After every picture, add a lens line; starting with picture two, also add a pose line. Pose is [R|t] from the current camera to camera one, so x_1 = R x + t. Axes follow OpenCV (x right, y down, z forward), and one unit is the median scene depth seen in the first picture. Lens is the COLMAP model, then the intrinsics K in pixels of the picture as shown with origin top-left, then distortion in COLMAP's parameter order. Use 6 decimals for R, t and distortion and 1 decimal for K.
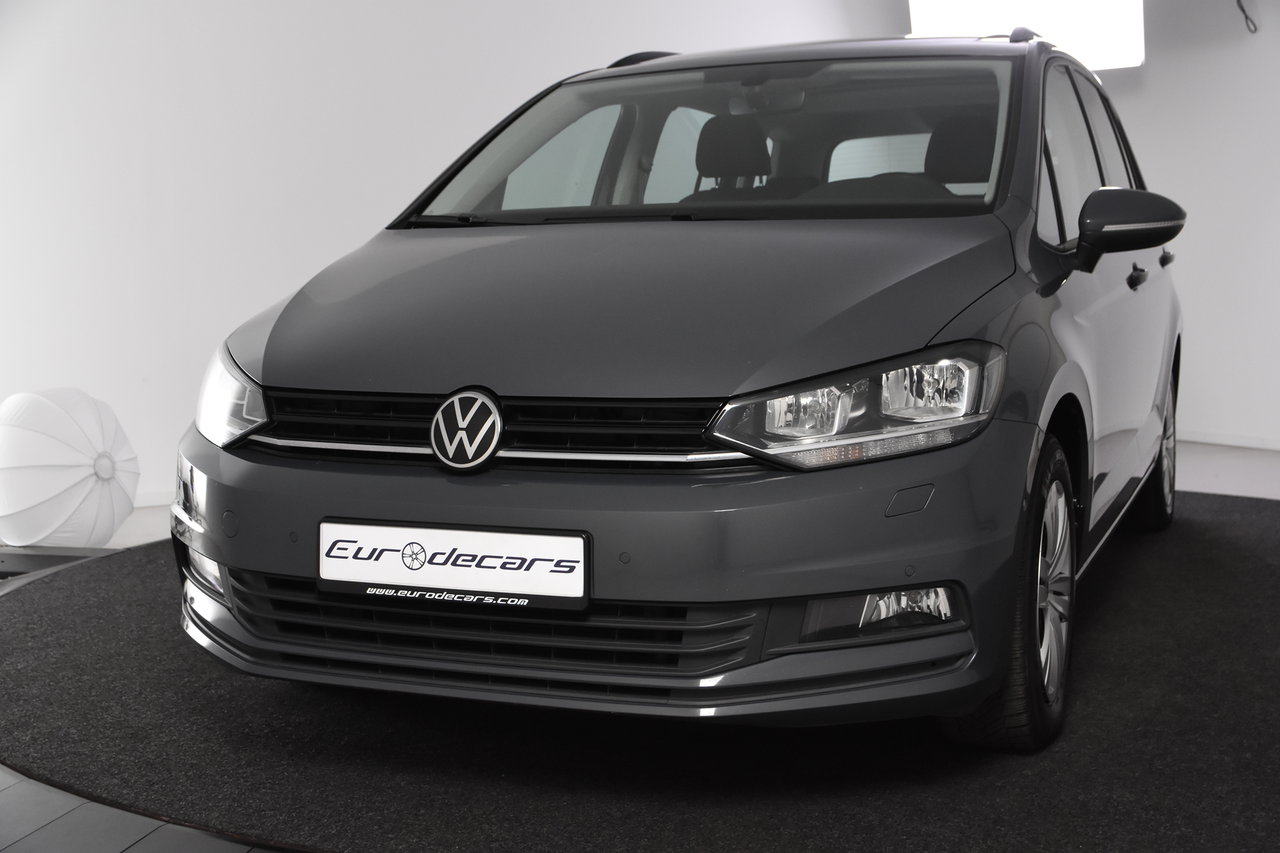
lens RADIAL K [[1924.6, 0, 640.0], [0, 1924.6, 426.5], [0, 0, 1]] dist [0.013286, 0.056442]
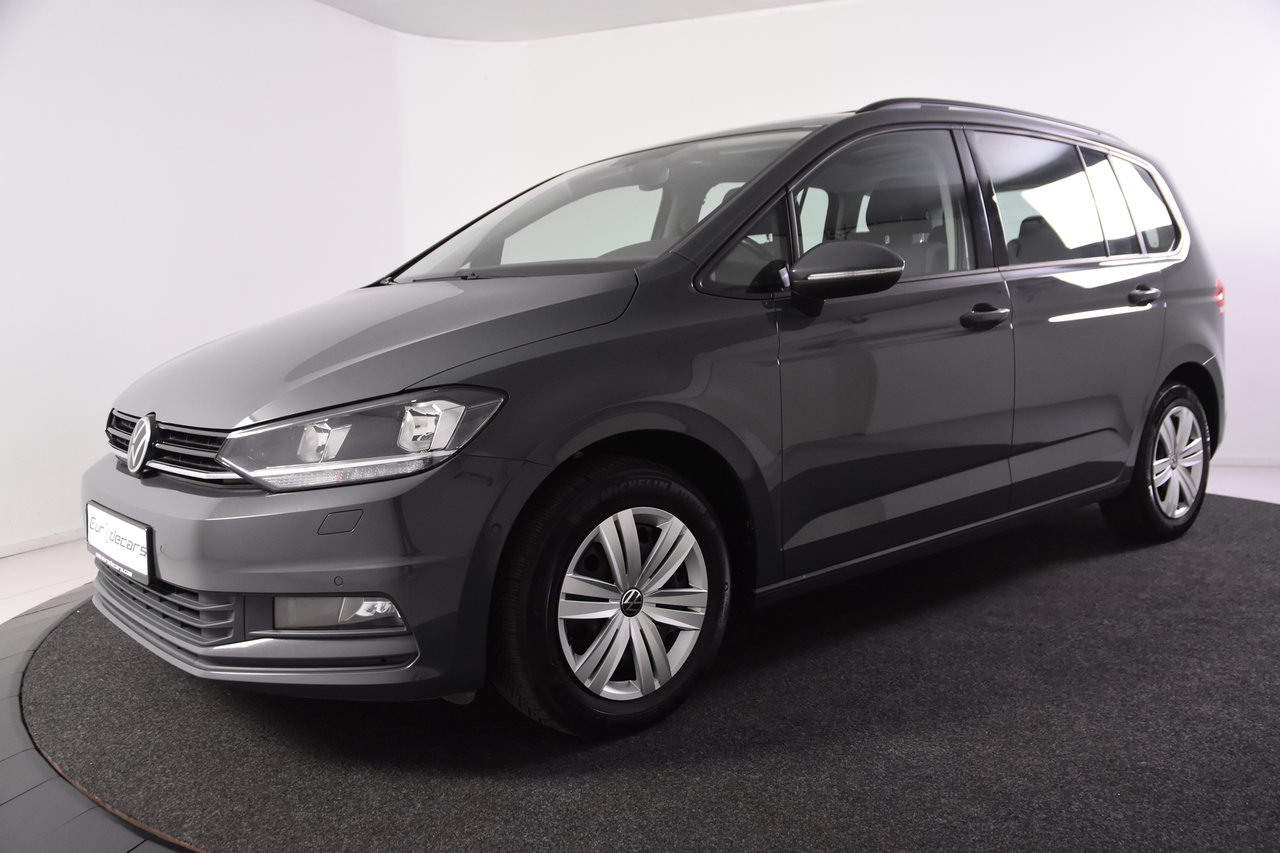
lens RADIAL K [[1228.4, 0, 640.0], [0, 1228.4, 426.5], [0, 0, 1]] dist [-0.008679, -0.002607]
pose [[0.860008, 0.037047, -0.508934, 0.669445], [-0.023294, 0.999172, 0.033370, -0.048944], [0.509749, -0.016843, 0.860159, 0.436272]]
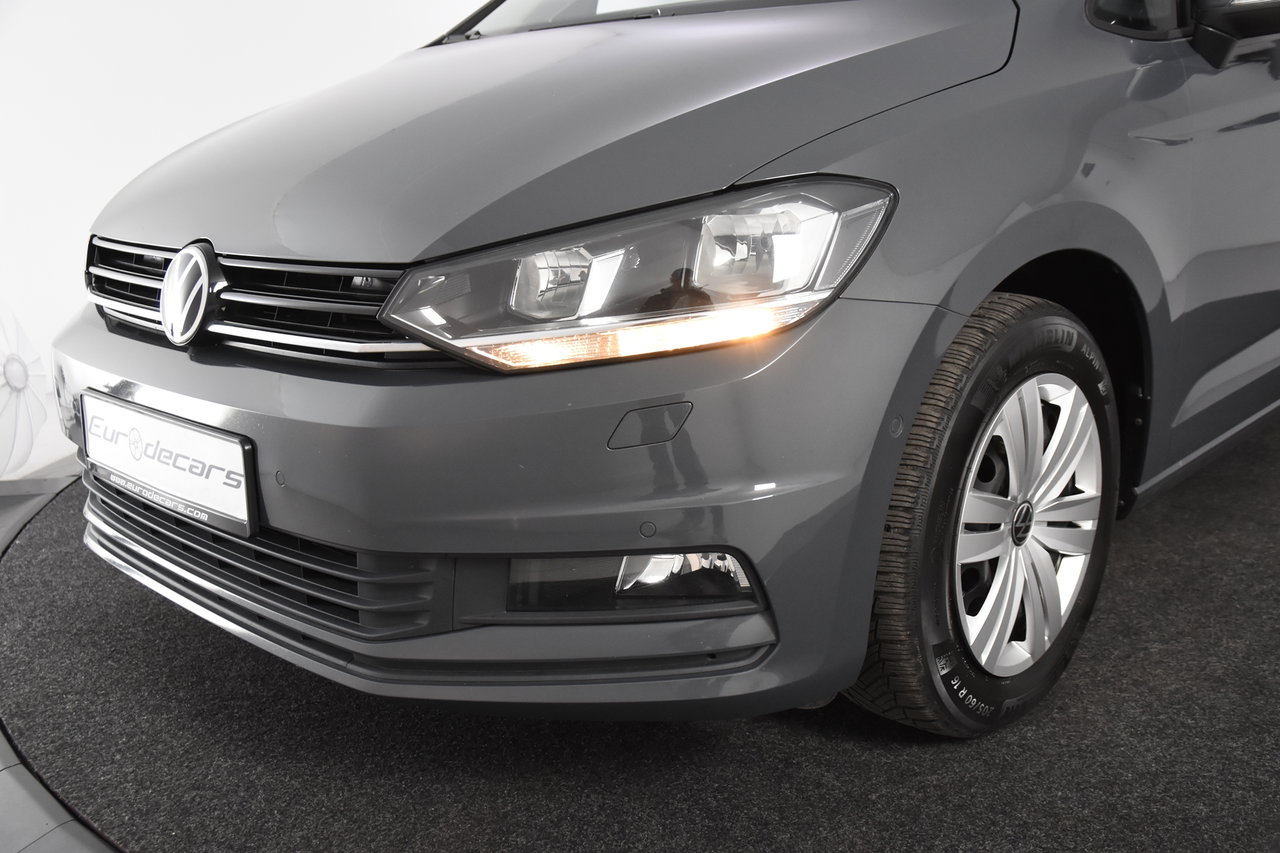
lens RADIAL K [[1305.3, 0, 608.9], [0, 1305.3, 425.8], [0, 0, 1]] dist [-0.074909, 0.159402]
pose [[0.902159, 0.072381, -0.425289, 0.311383], [0.000044, 0.985809, 0.167872, -0.035765], [0.431404, -0.151466, 0.889353, 0.589594]]
